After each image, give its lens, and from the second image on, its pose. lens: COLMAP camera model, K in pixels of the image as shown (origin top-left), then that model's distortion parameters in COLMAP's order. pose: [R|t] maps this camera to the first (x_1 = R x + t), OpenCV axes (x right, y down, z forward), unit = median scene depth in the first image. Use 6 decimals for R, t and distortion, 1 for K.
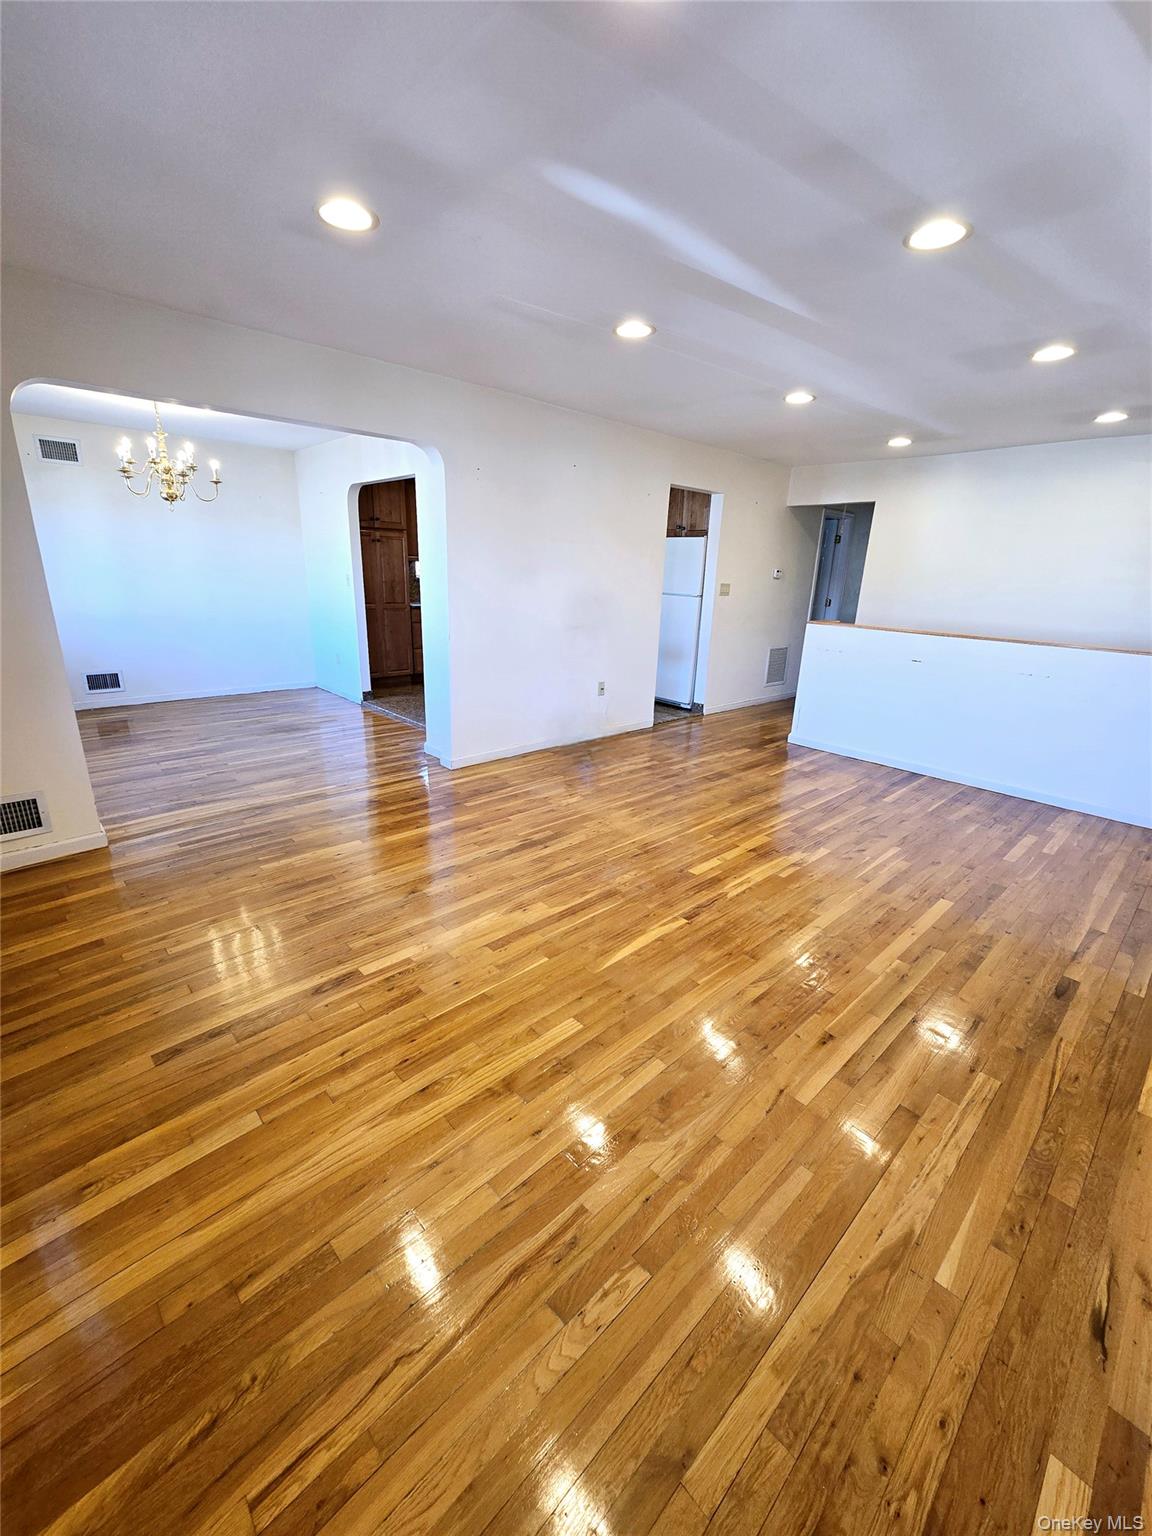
lens RADIAL K [[624.1, 0, 576.0], [0, 624.1, 768.0], [0, 0, 1]] dist [-0.008989, -0.000064]
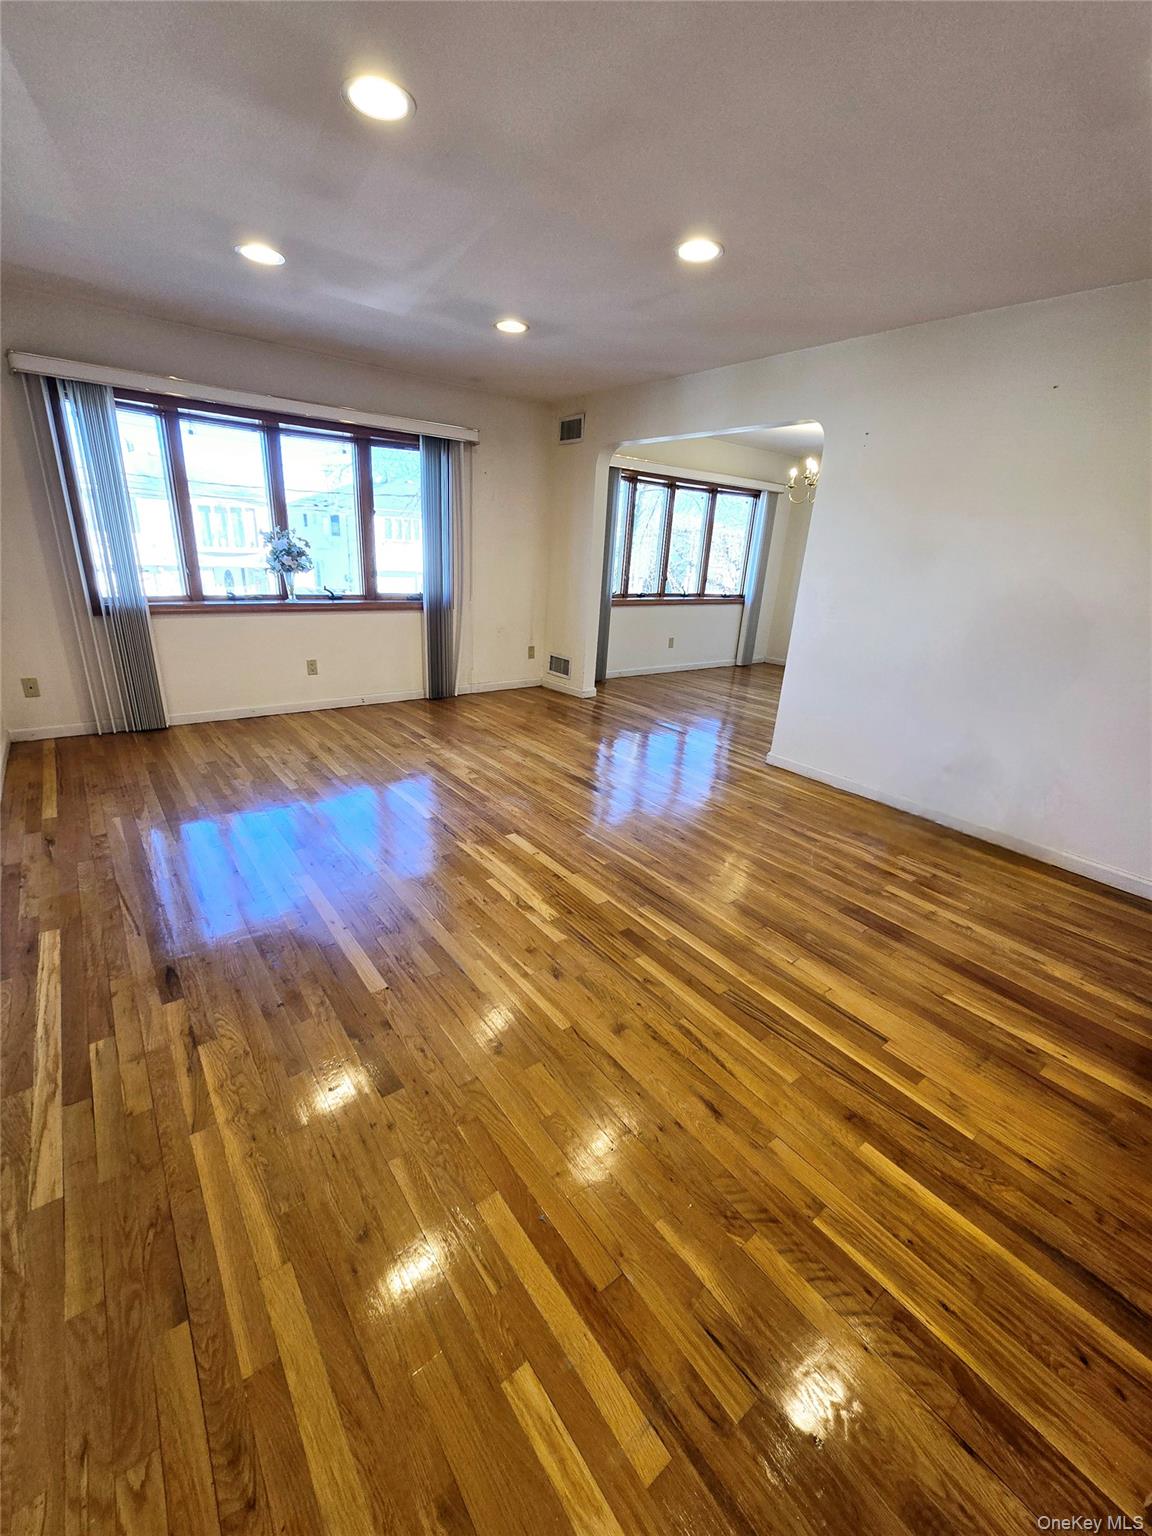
lens RADIAL K [[624.1, 0, 576.0], [0, 624.1, 768.0], [0, 0, 1]] dist [-0.008989, -0.000064]
pose [[-0.080304, 0.305674, -0.948744, 0.899941], [-0.363219, 0.877401, 0.313432, -0.225702], [0.928236, 0.369772, 0.040568, 0.846852]]
